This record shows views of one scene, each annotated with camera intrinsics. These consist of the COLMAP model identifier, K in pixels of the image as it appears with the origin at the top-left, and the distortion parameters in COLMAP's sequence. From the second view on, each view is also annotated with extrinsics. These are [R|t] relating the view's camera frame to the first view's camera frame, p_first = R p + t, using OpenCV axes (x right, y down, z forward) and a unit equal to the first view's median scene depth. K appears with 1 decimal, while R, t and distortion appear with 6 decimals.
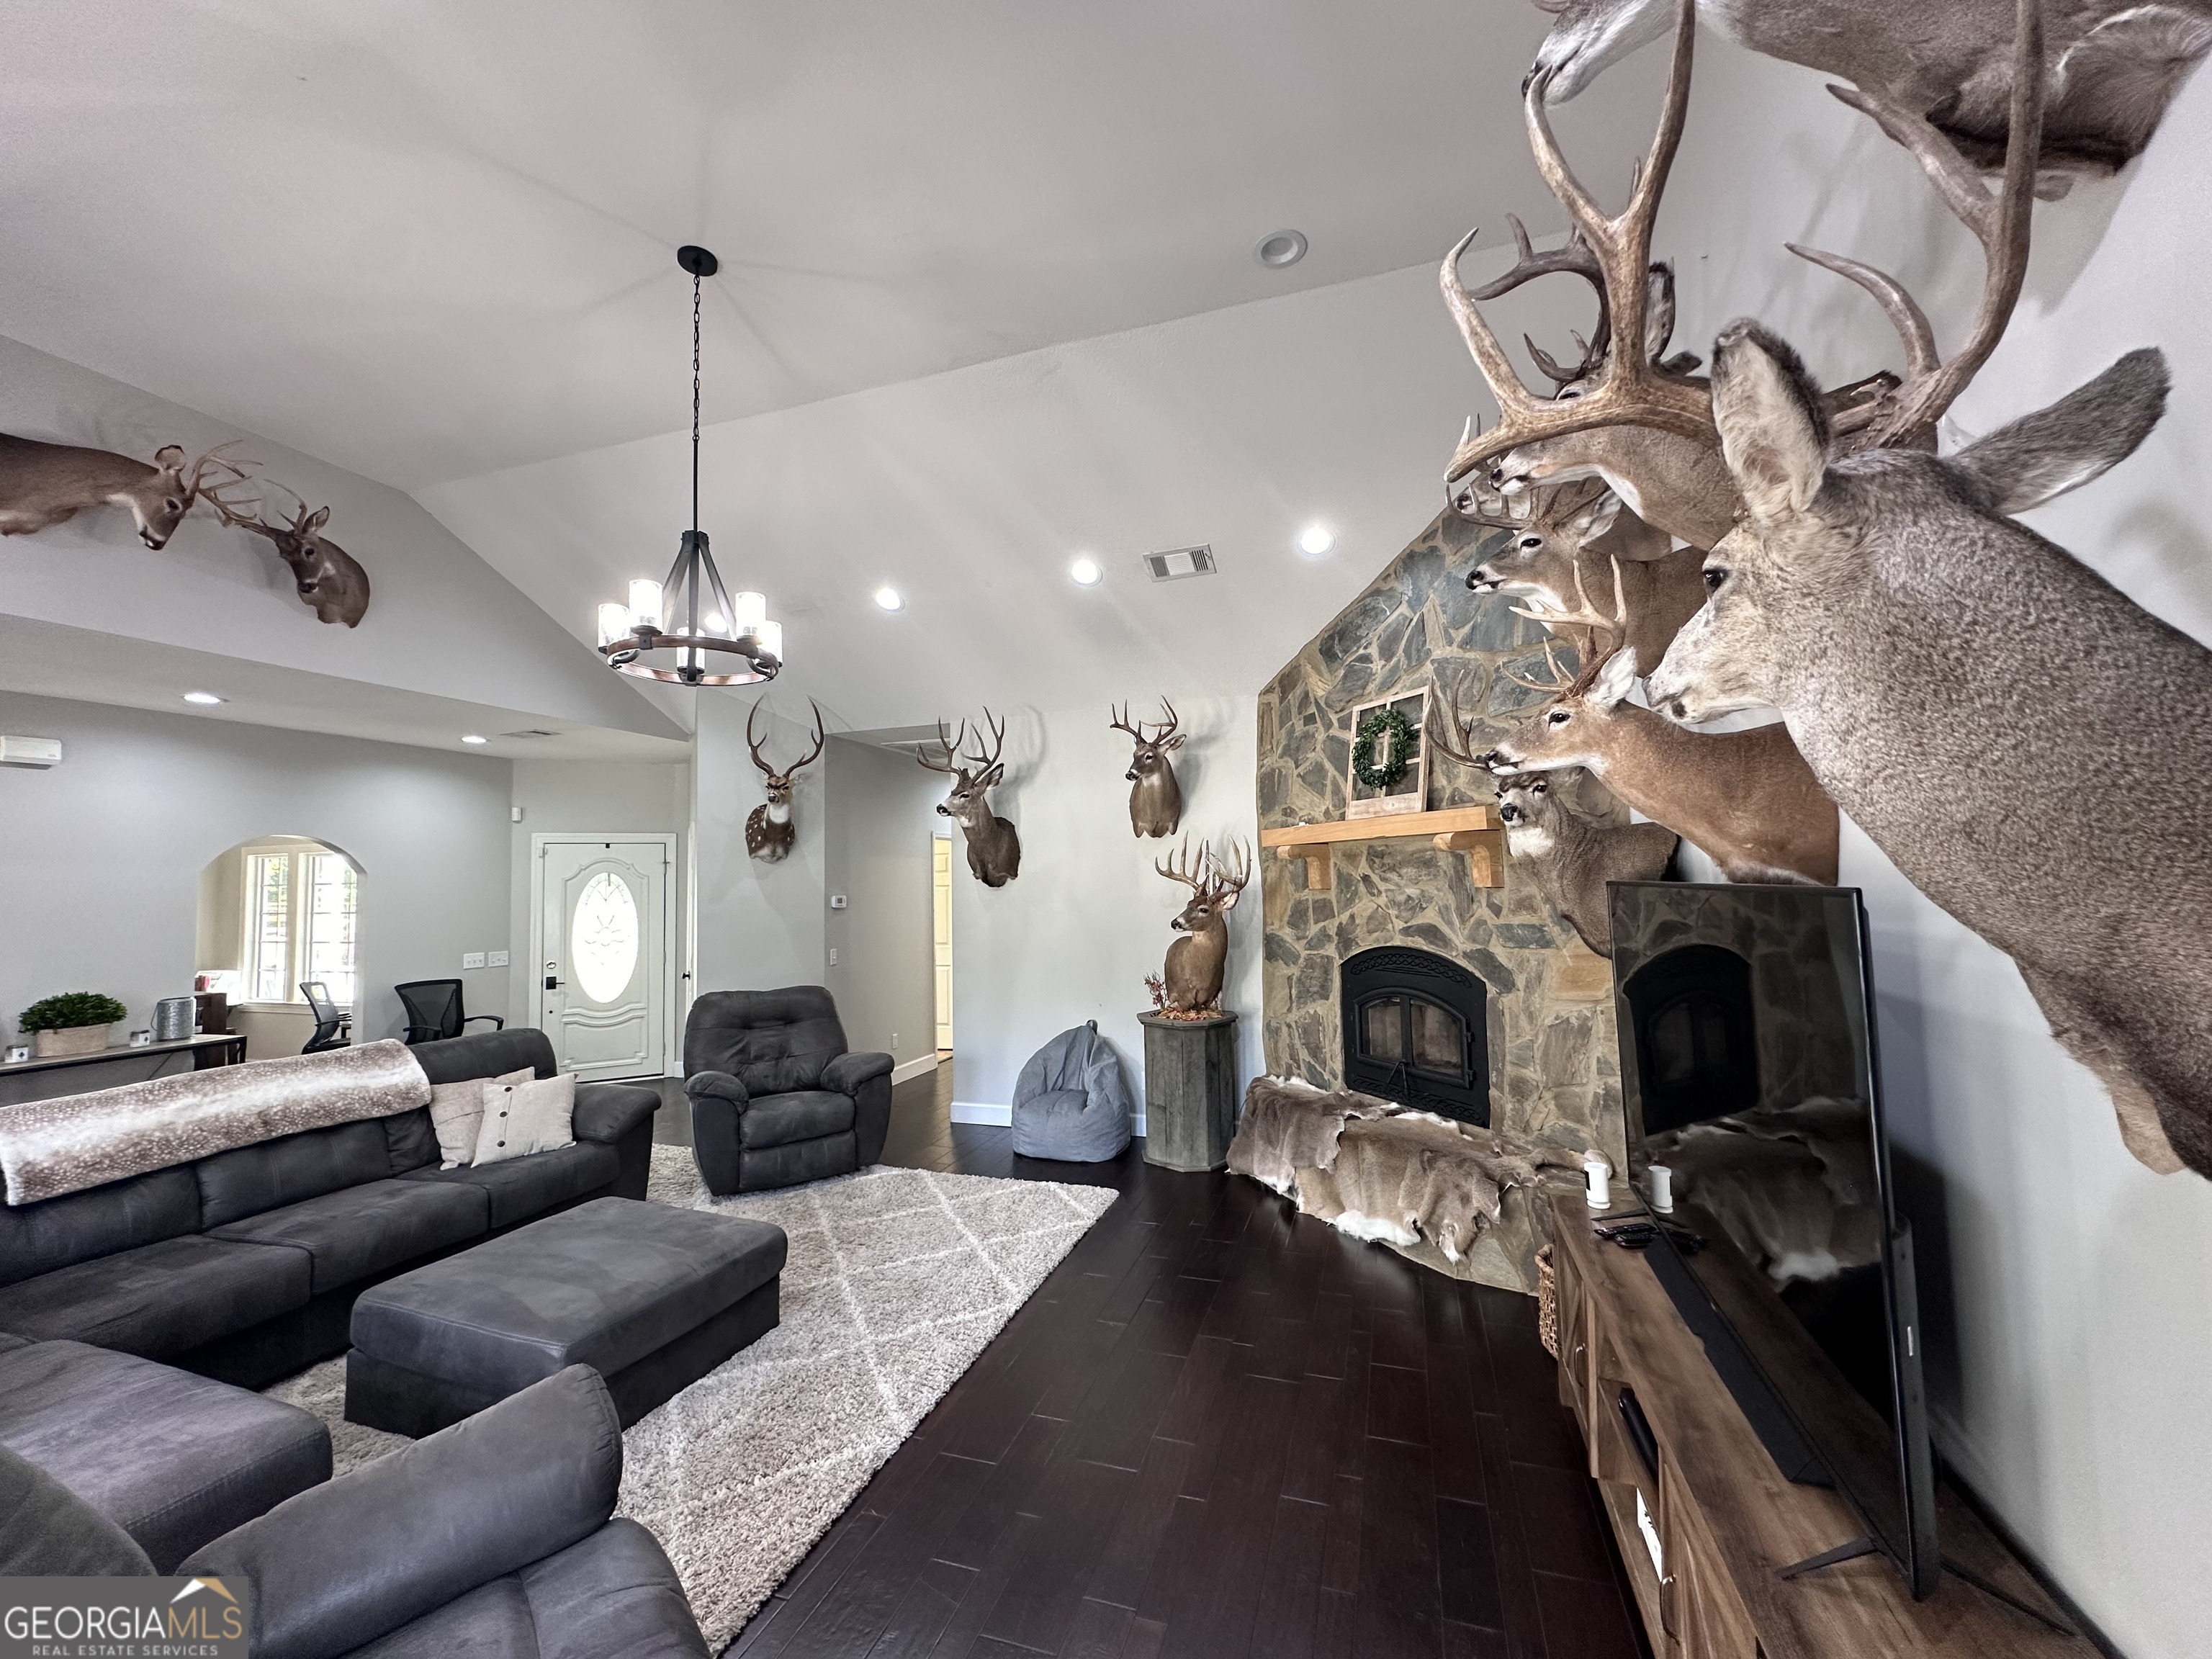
lens RADIAL K [[888.5, 0, 1106.0], [0, 888.5, 829.5], [0, 0, 1]] dist [0.001008, 0.000180]
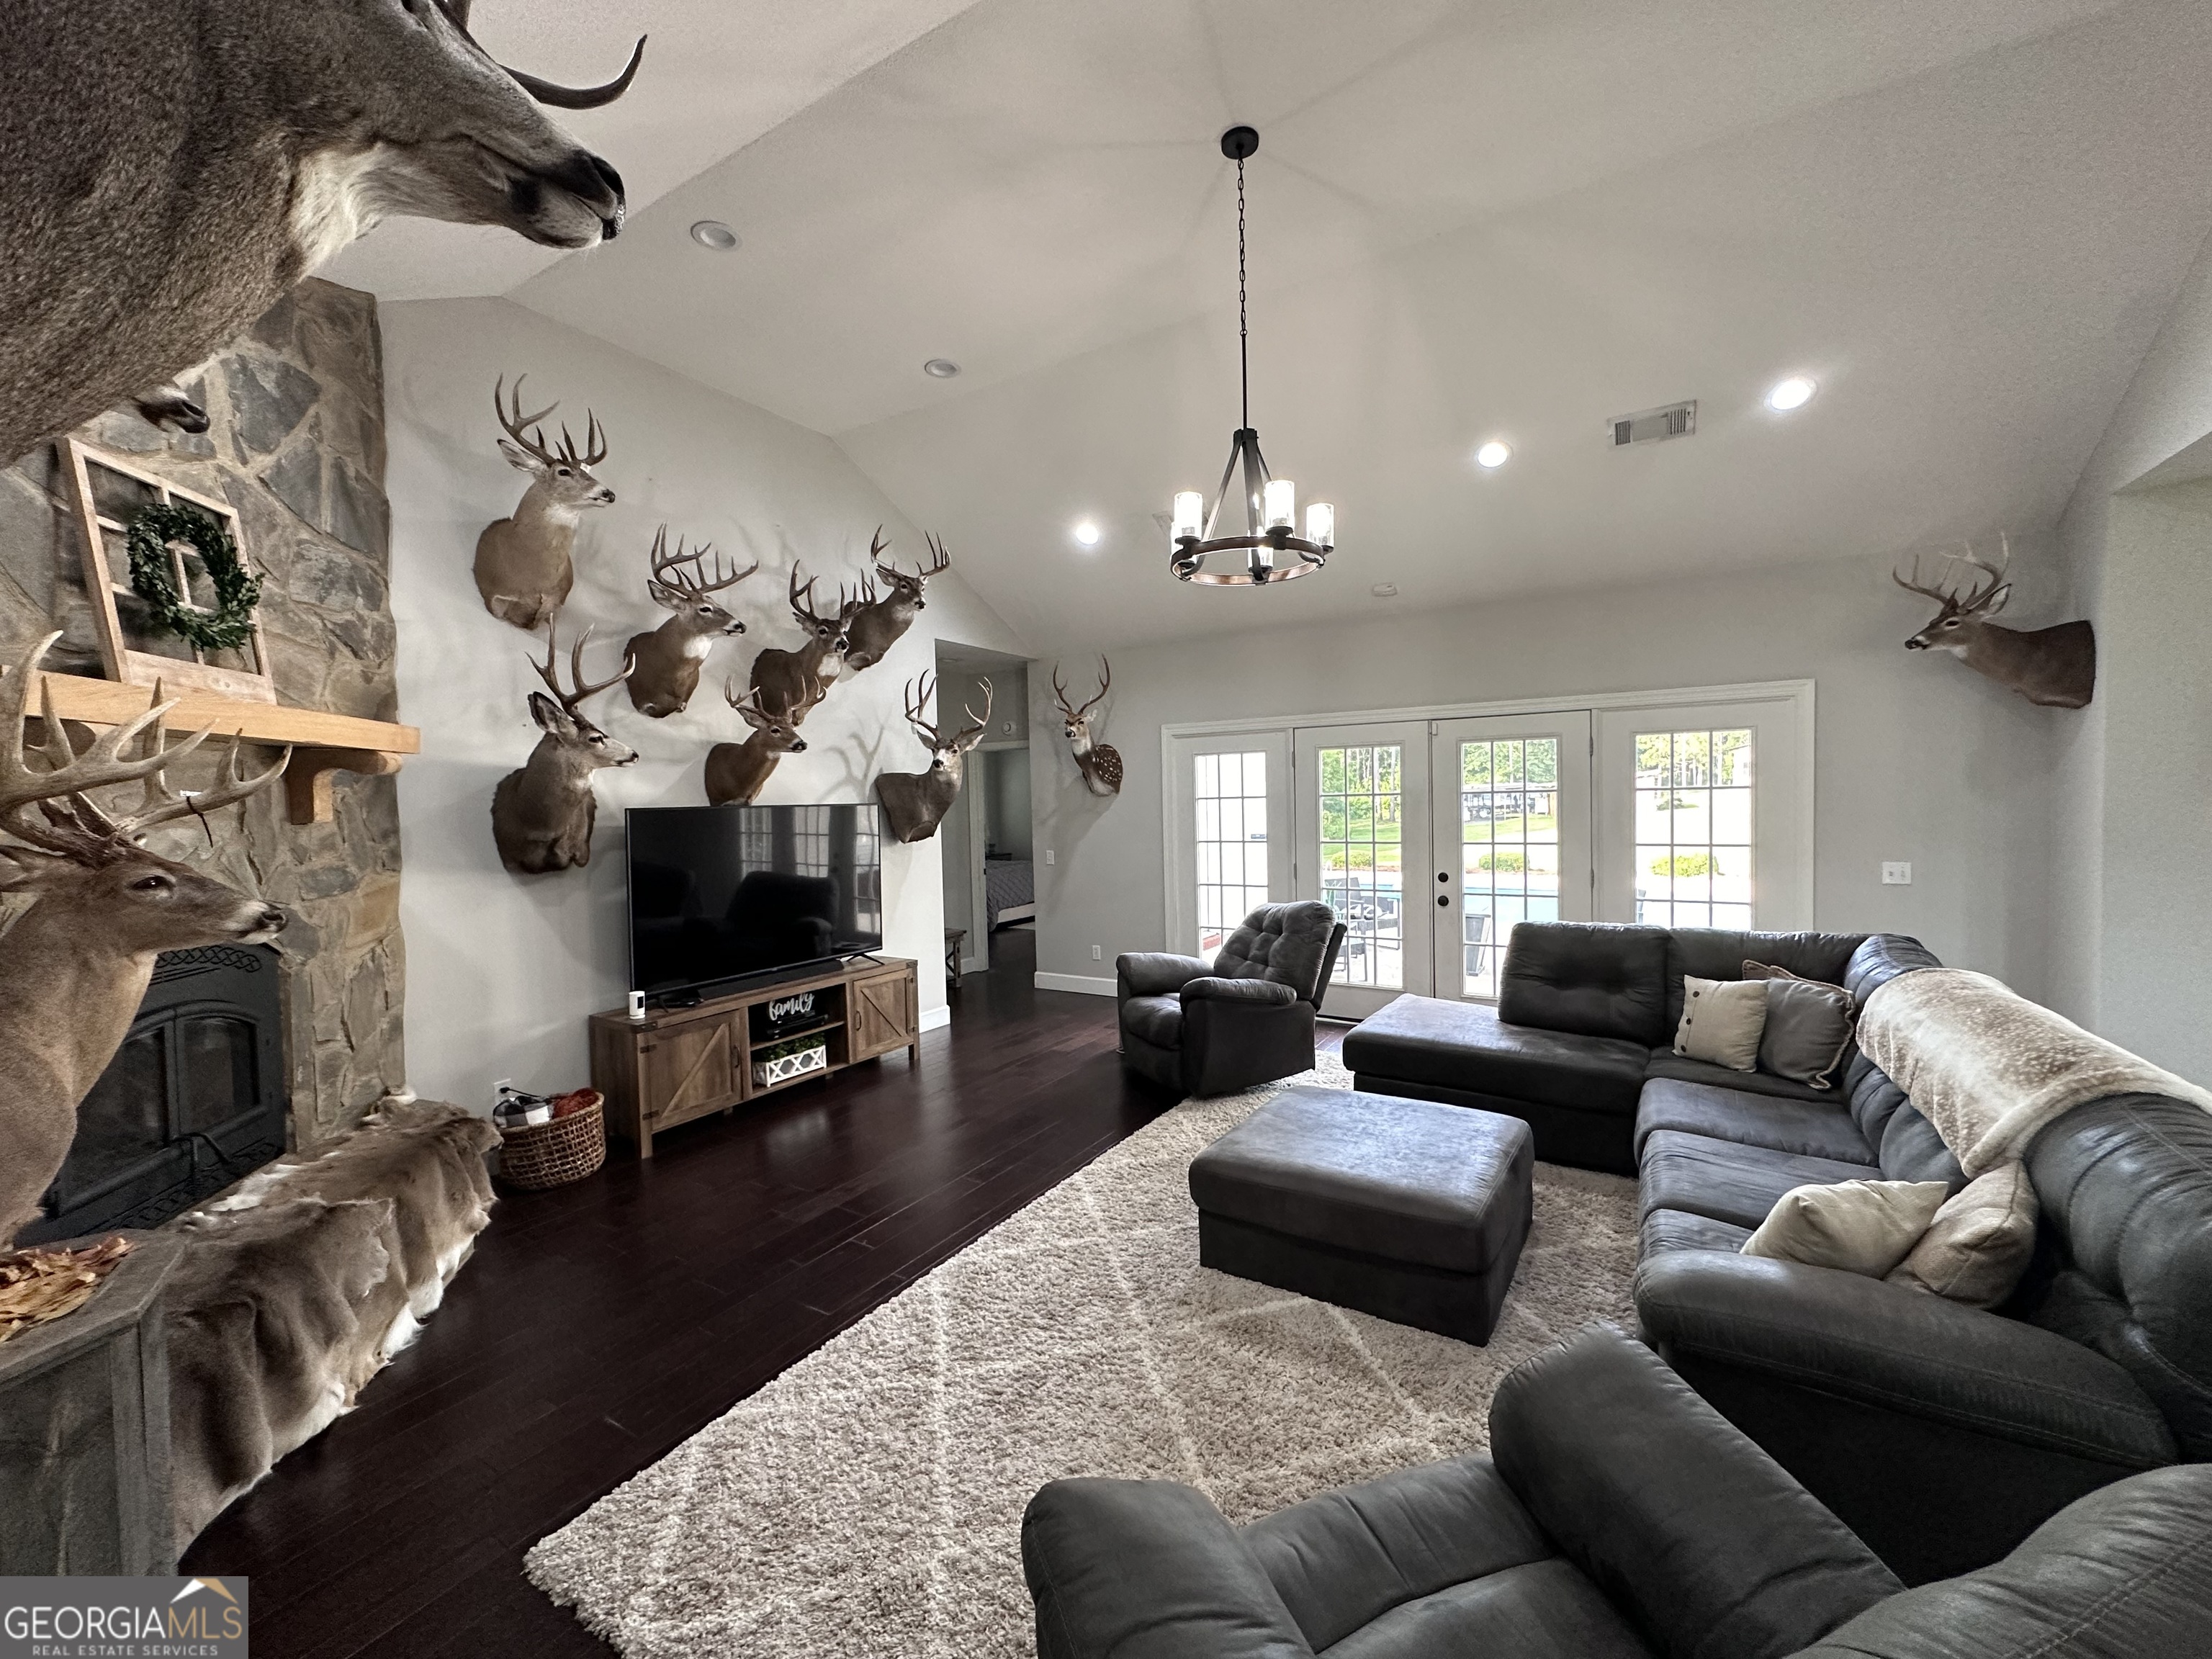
lens RADIAL K [[888.5, 0, 1106.0], [0, 888.5, 829.5], [0, 0, 1]] dist [0.001008, 0.000180]
pose [[-0.977460, 0.037742, 0.207718, -0.366137], [0.032127, 0.999023, -0.030342, 0.104710], [-0.208660, -0.022985, -0.977718, 1.453465]]
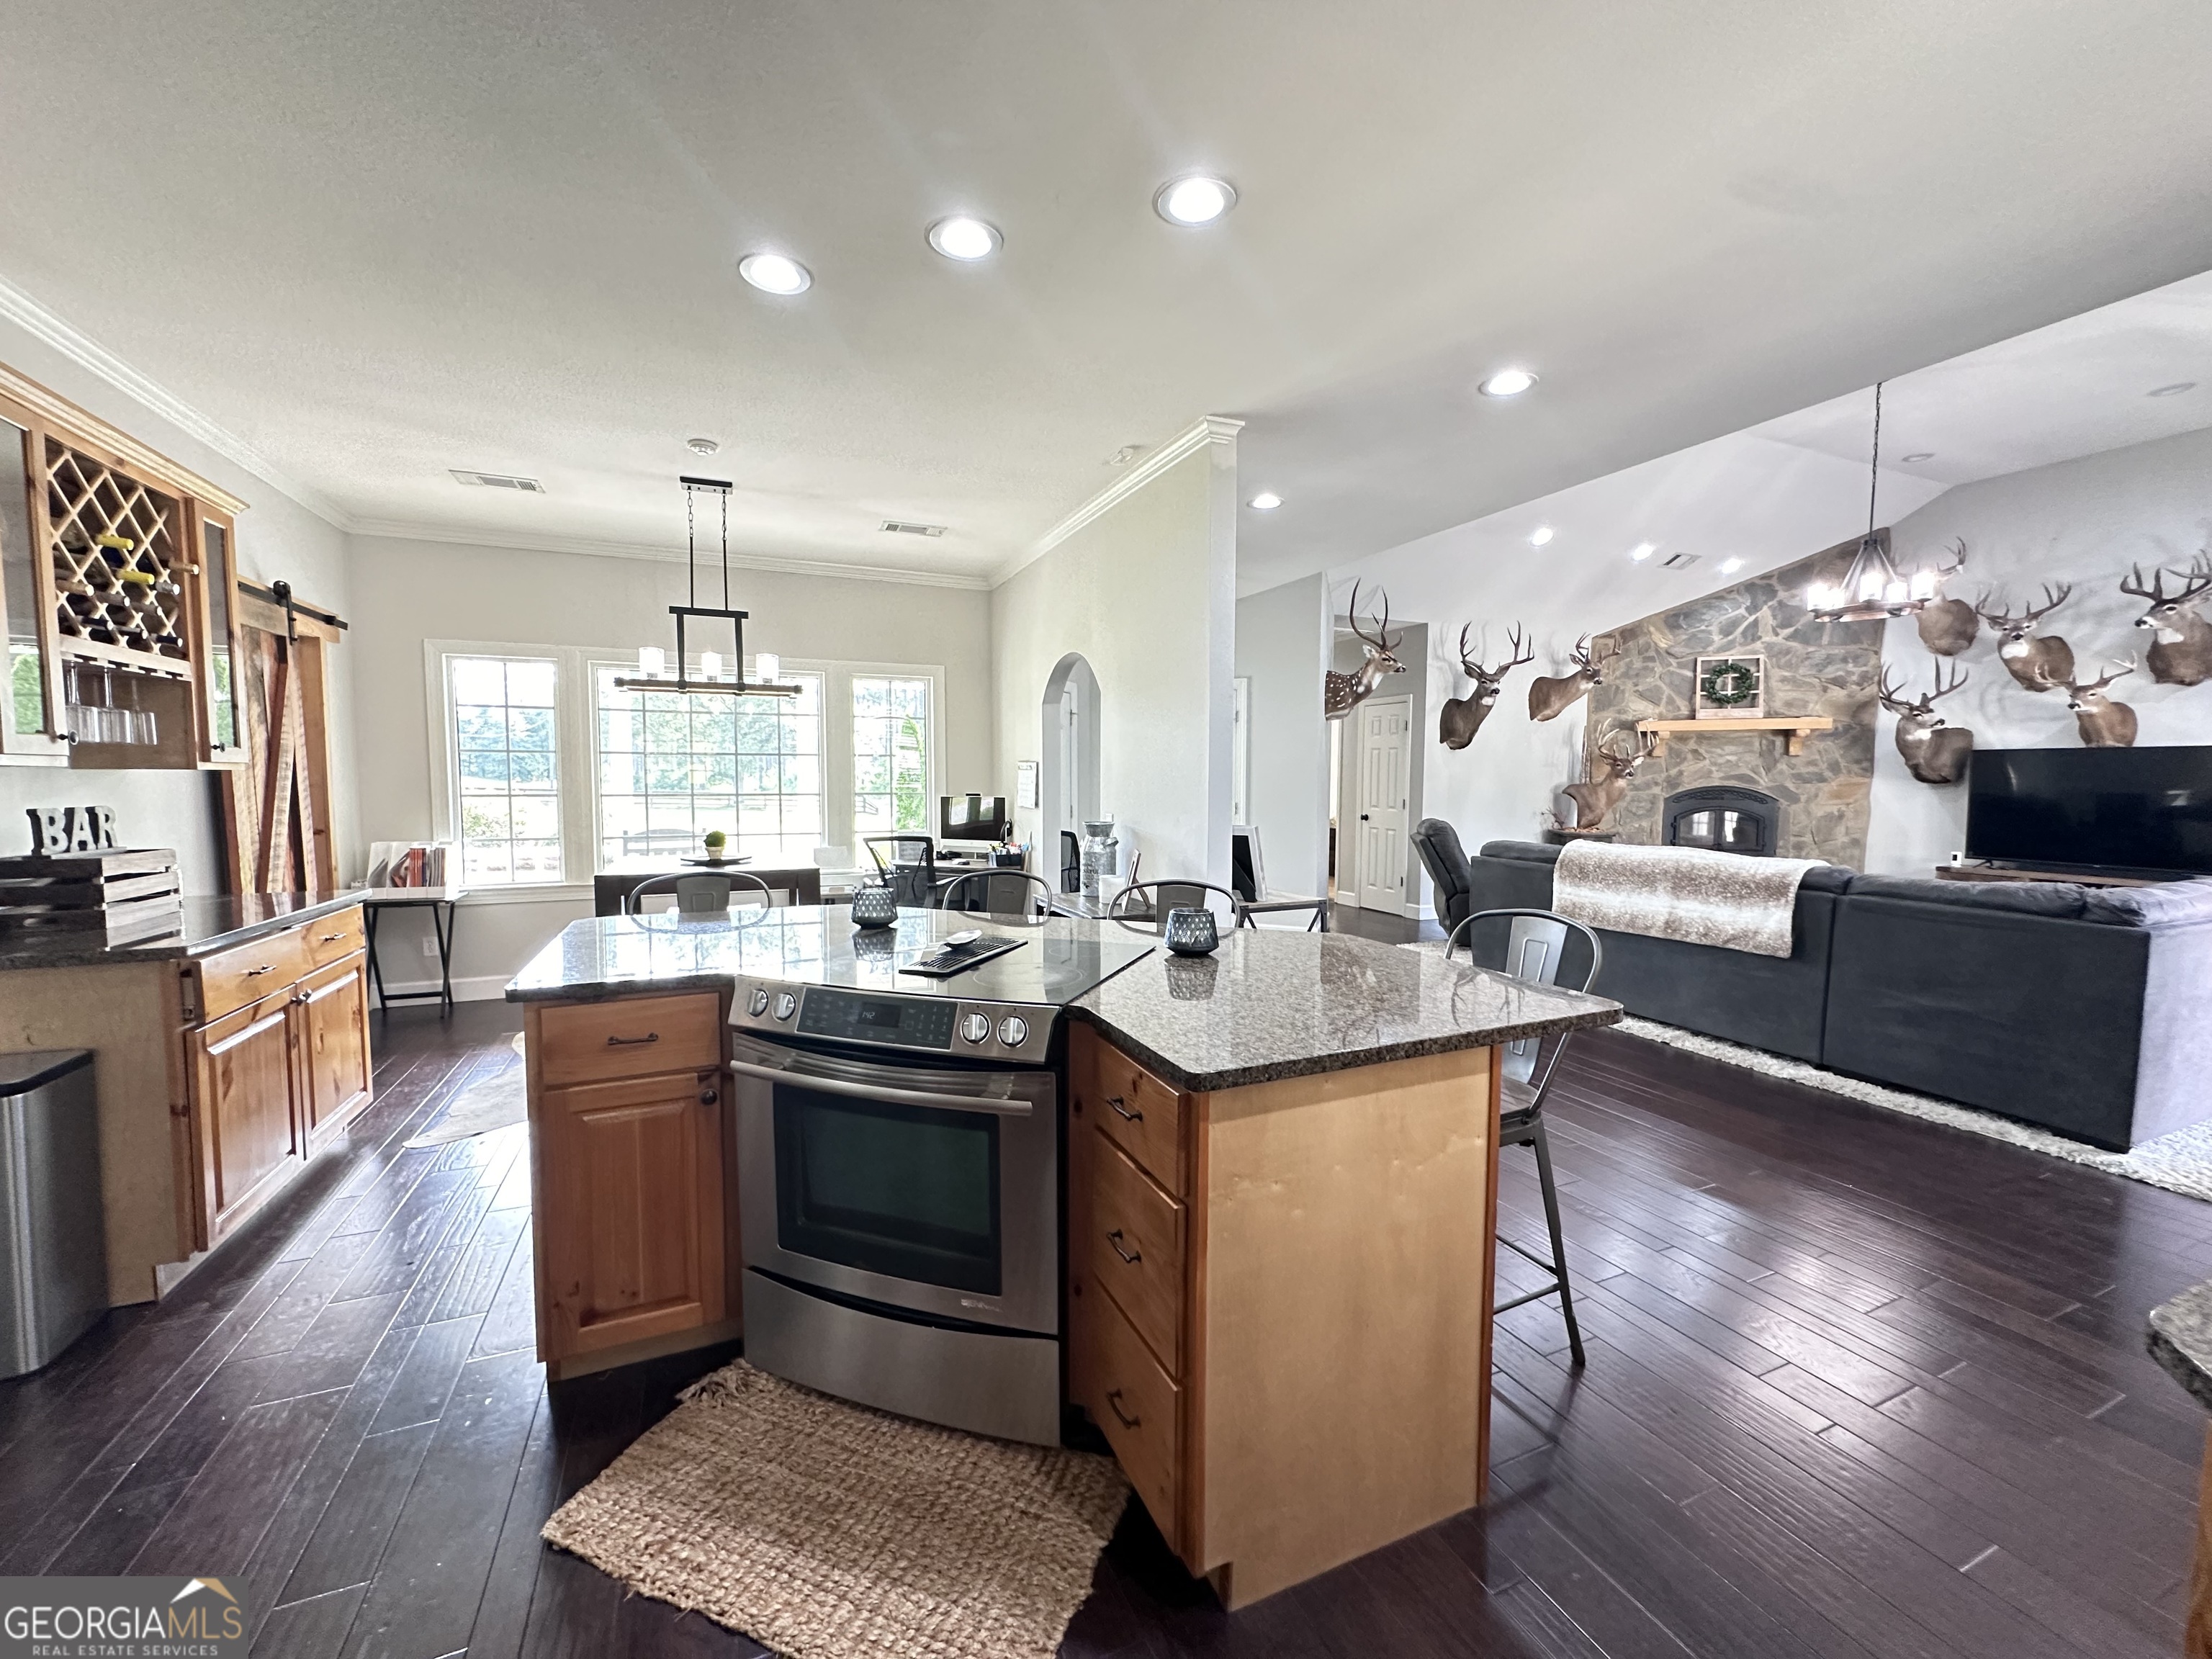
lens RADIAL K [[888.5, 0, 1106.0], [0, 888.5, 829.5], [0, 0, 1]] dist [0.001008, 0.000180]
pose [[0.746018, -0.018337, 0.665673, -2.020819], [-0.059339, 0.993814, 0.093876, 0.125450], [-0.663277, -0.109533, 0.740315, 0.443316]]
